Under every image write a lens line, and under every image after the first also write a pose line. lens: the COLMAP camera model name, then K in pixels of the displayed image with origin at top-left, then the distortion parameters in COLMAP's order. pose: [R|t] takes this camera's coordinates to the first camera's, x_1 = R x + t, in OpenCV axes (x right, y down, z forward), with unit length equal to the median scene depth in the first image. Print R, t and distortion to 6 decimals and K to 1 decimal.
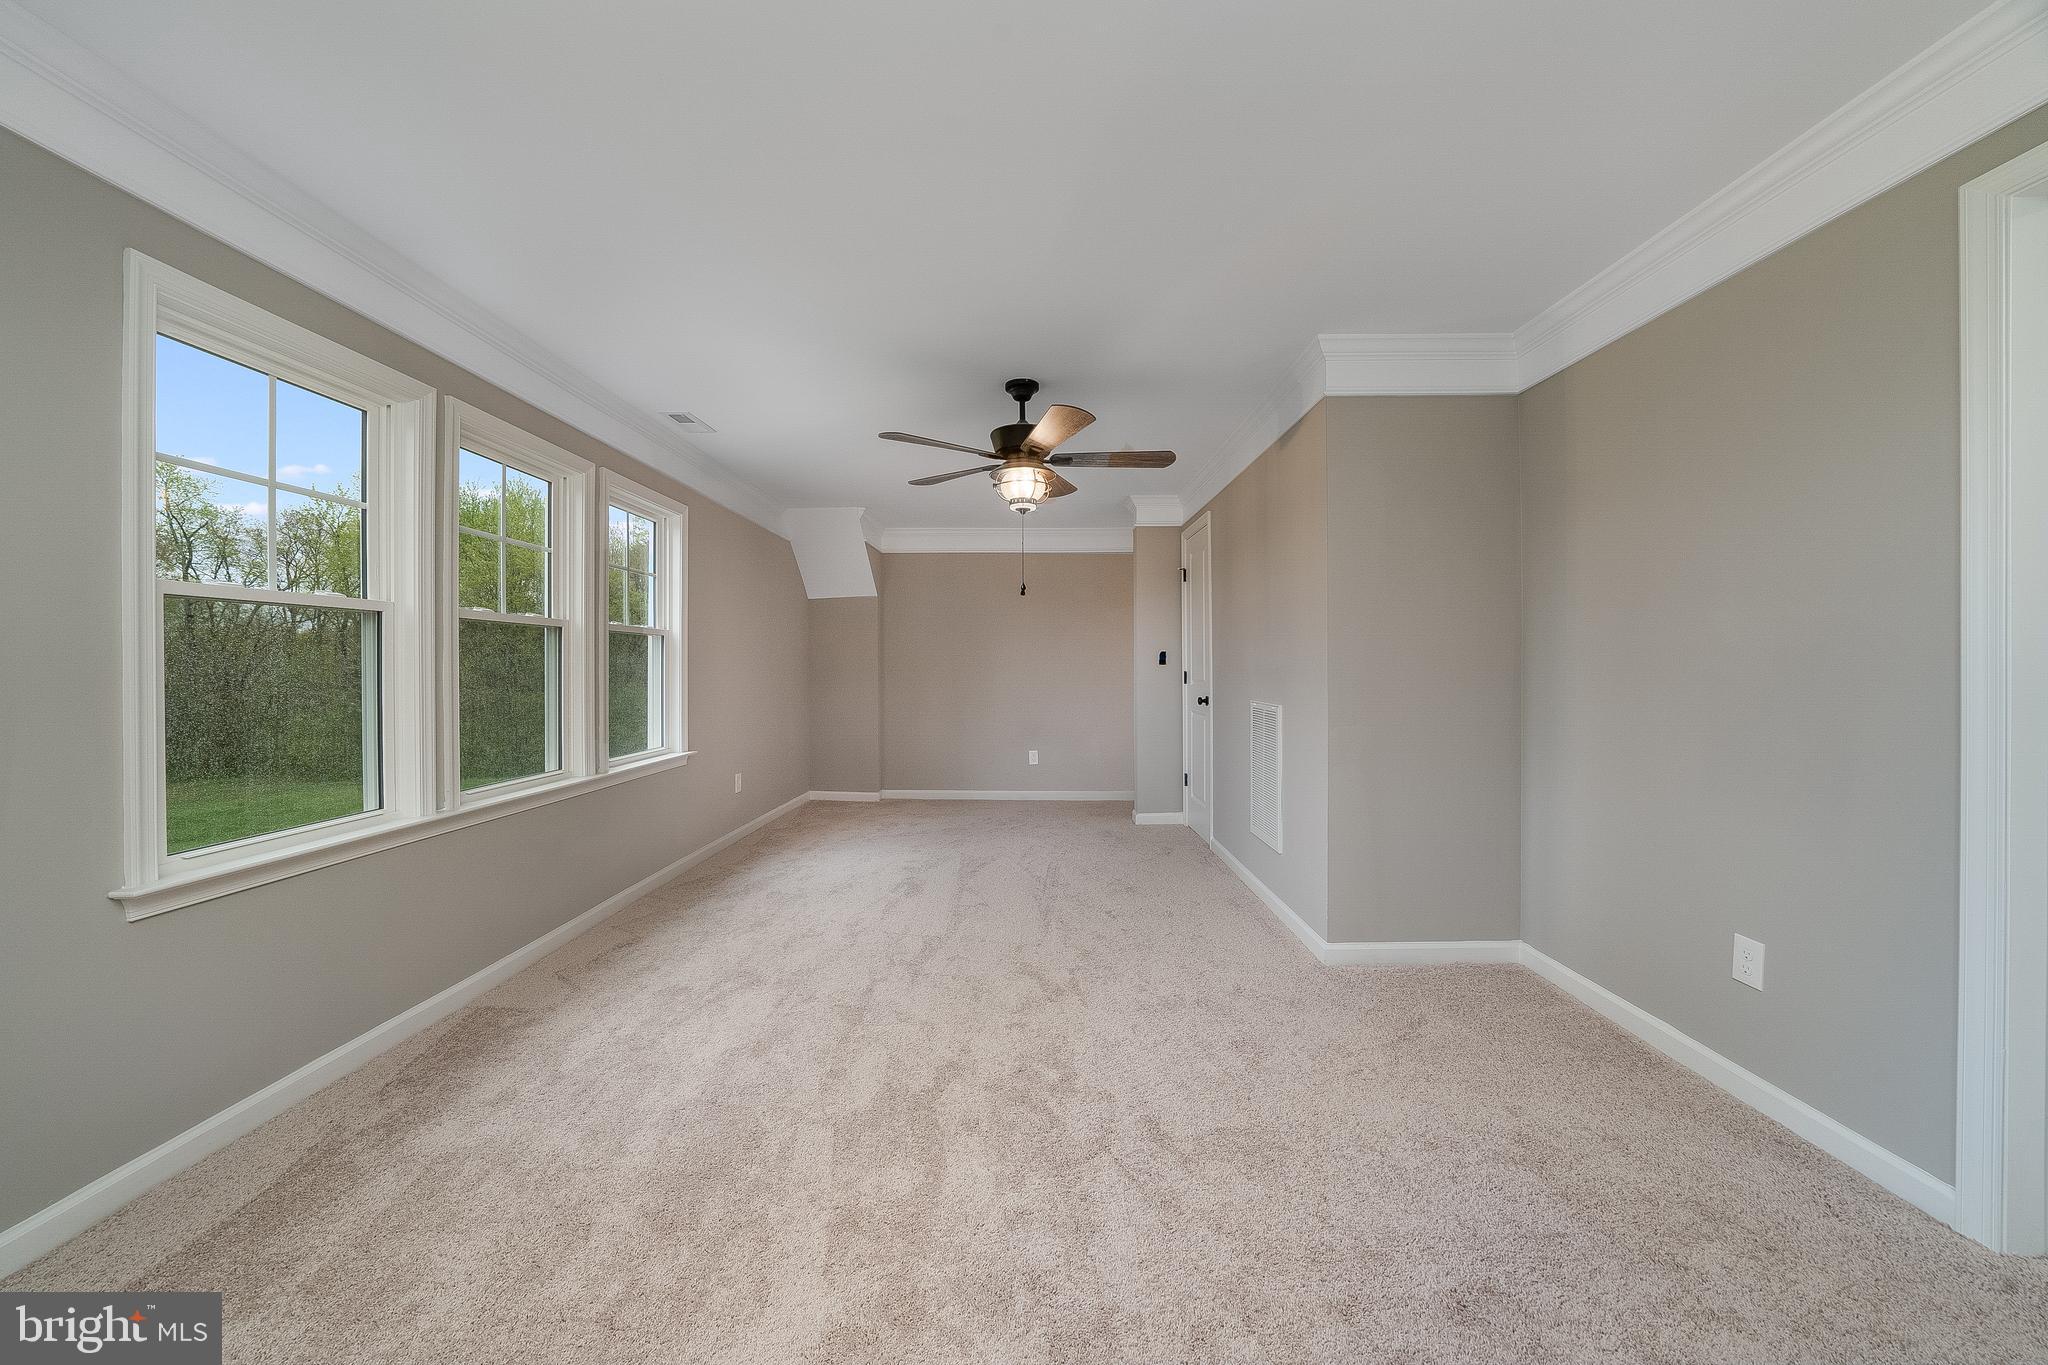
lens RADIAL K [[717.5, 0, 1025.3], [0, 717.5, 670.9], [0, 0, 1]] dist [-0.016127, 0.000465]
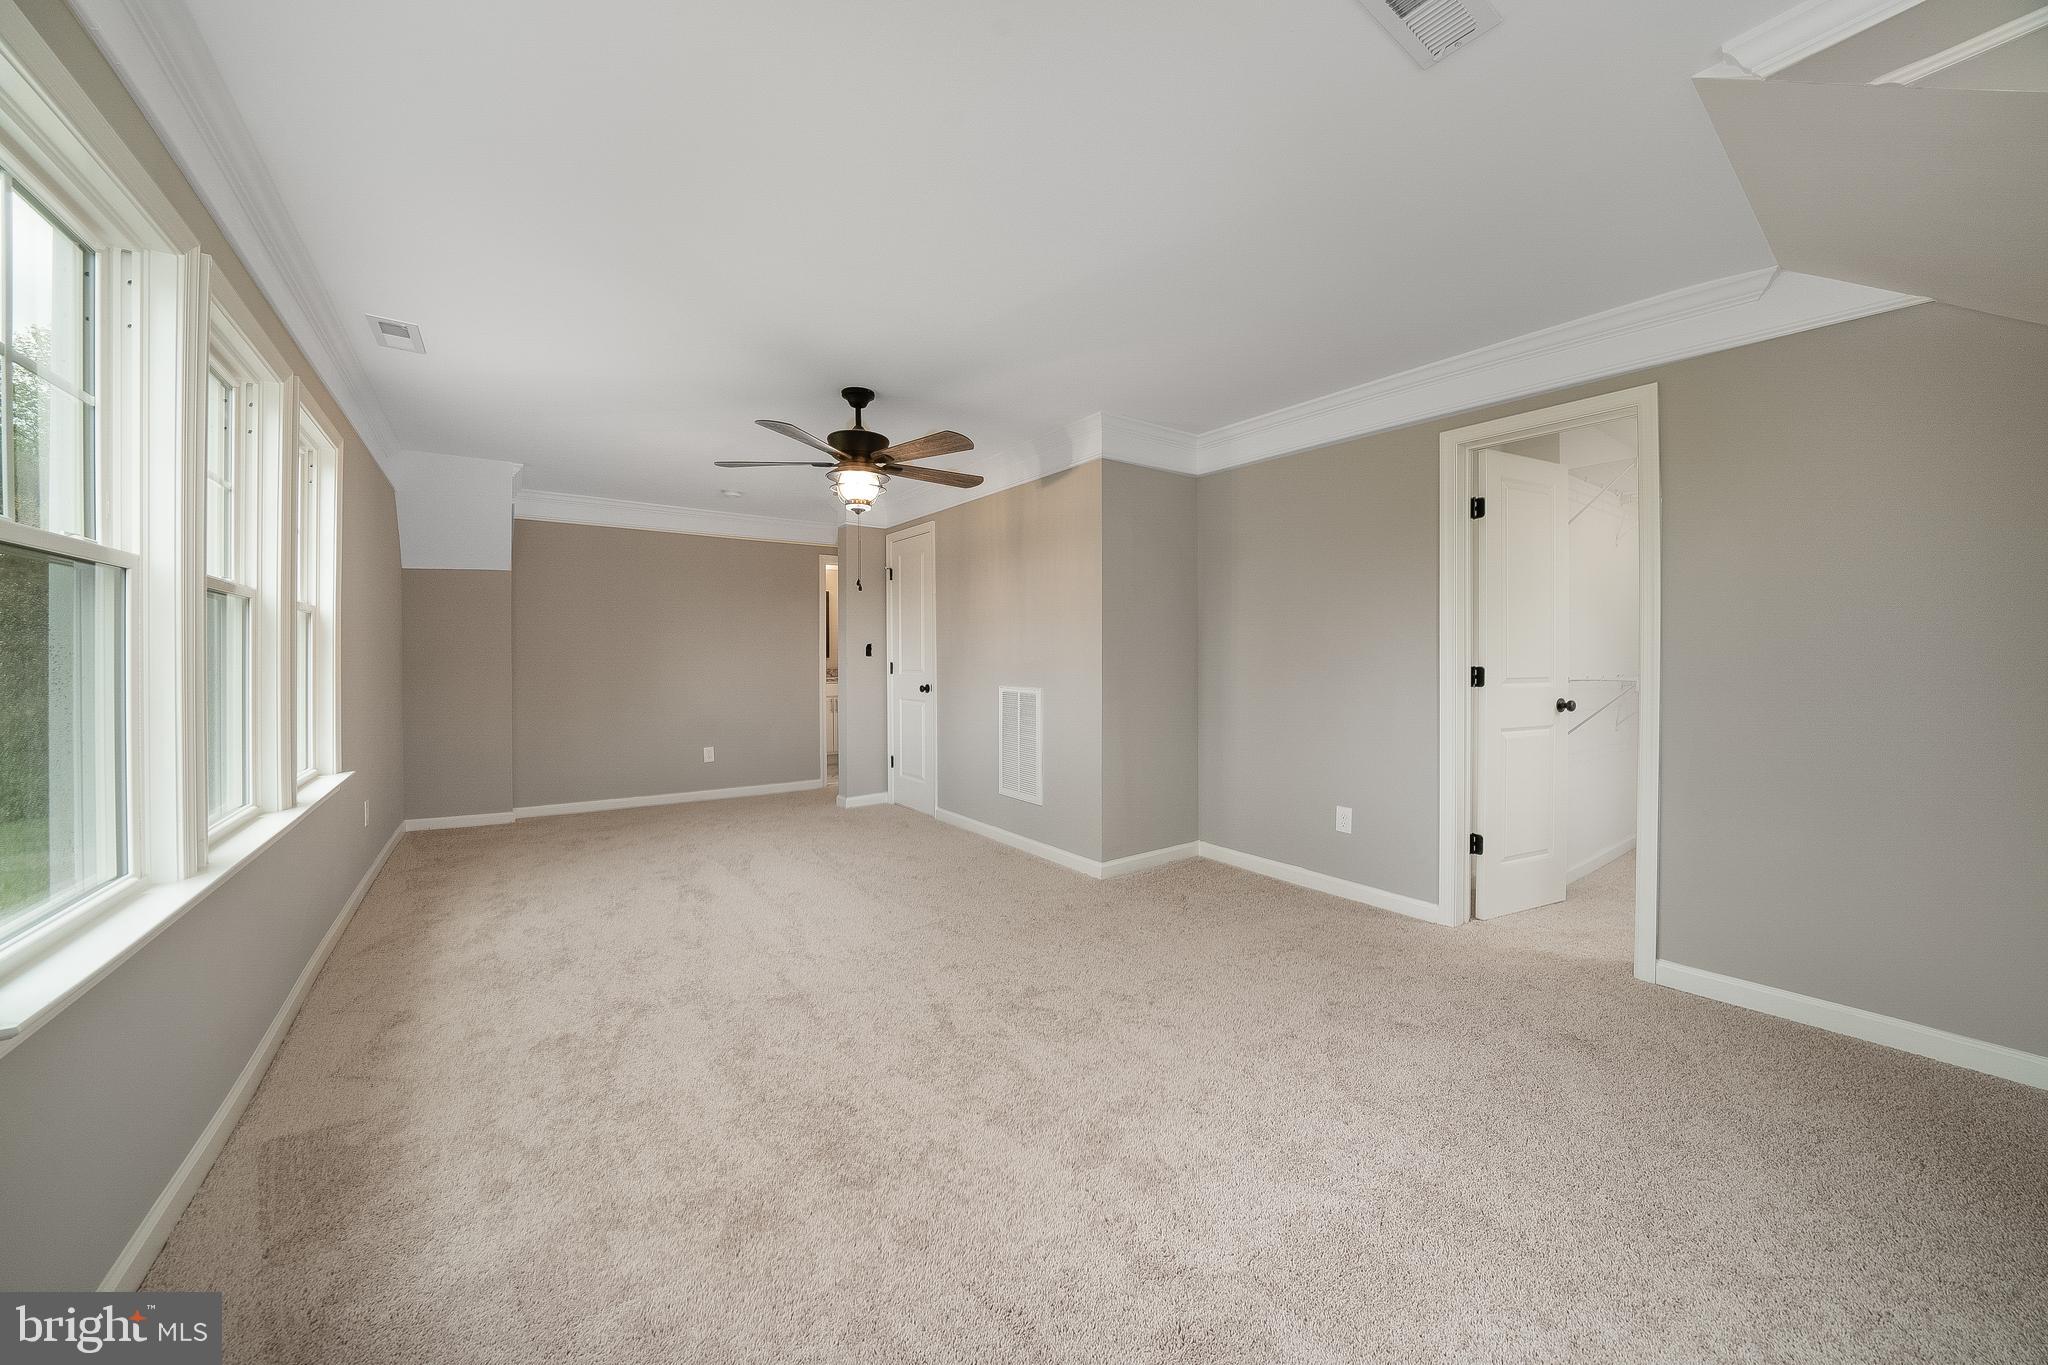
lens RADIAL K [[711.6, 0, 1032.1], [0, 711.6, 662.4], [0, 0, 1]] dist [-0.010605, 0.000176]
pose [[0.805646, -0.001054, 0.592397, -0.421952], [0.001018, 0.999999, 0.000395, 0.001066], [-0.592397, 0.000284, 0.805646, -0.004021]]
